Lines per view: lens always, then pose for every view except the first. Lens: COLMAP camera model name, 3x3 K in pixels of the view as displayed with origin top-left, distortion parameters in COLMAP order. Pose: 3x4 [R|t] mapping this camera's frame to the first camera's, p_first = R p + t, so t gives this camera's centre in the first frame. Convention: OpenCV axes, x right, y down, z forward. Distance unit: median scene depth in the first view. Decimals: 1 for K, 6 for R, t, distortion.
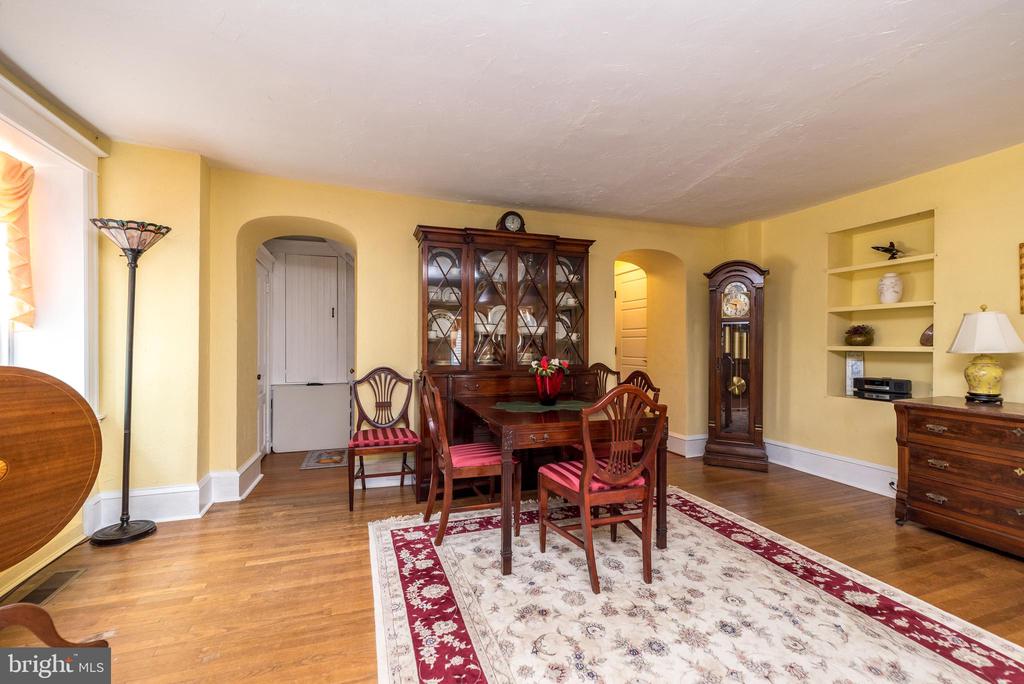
lens RADIAL K [[450.1, 0, 514.0], [0, 450.1, 343.5], [0, 0, 1]] dist [0.009006, -0.000846]
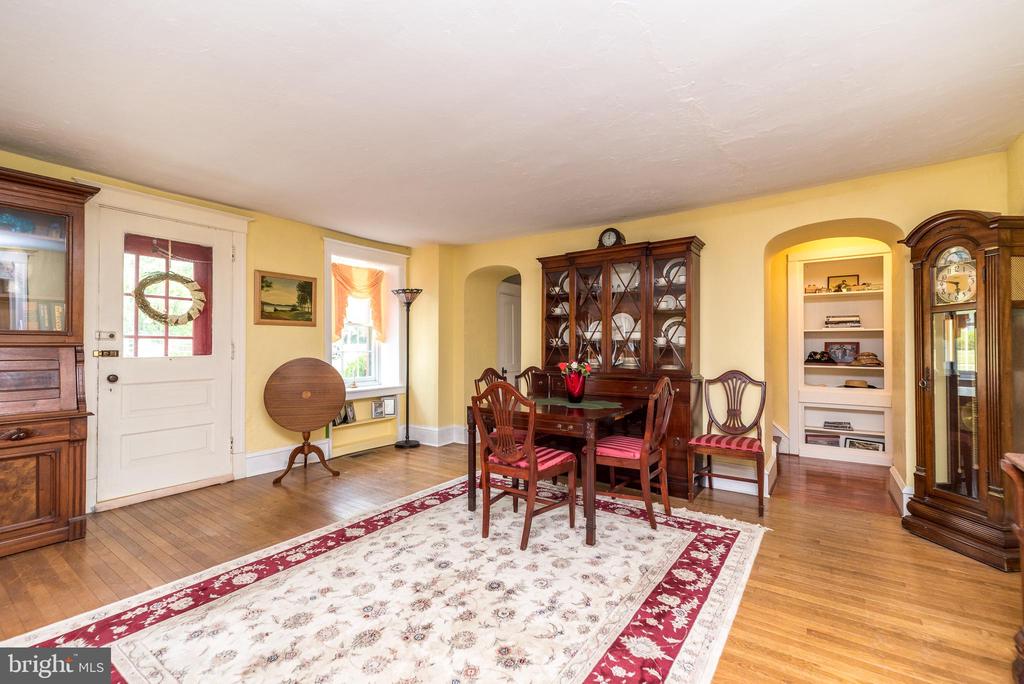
lens RADIAL K [[450.1, 0, 509.9], [0, 450.1, 344.3], [0, 0, 1]] dist [0.009006, -0.000846]
pose [[0.568671, -0.011395, -0.822486, 1.044060], [0.005343, 0.999934, -0.010159, -0.000189], [0.822548, 0.001382, 0.568694, 0.243754]]
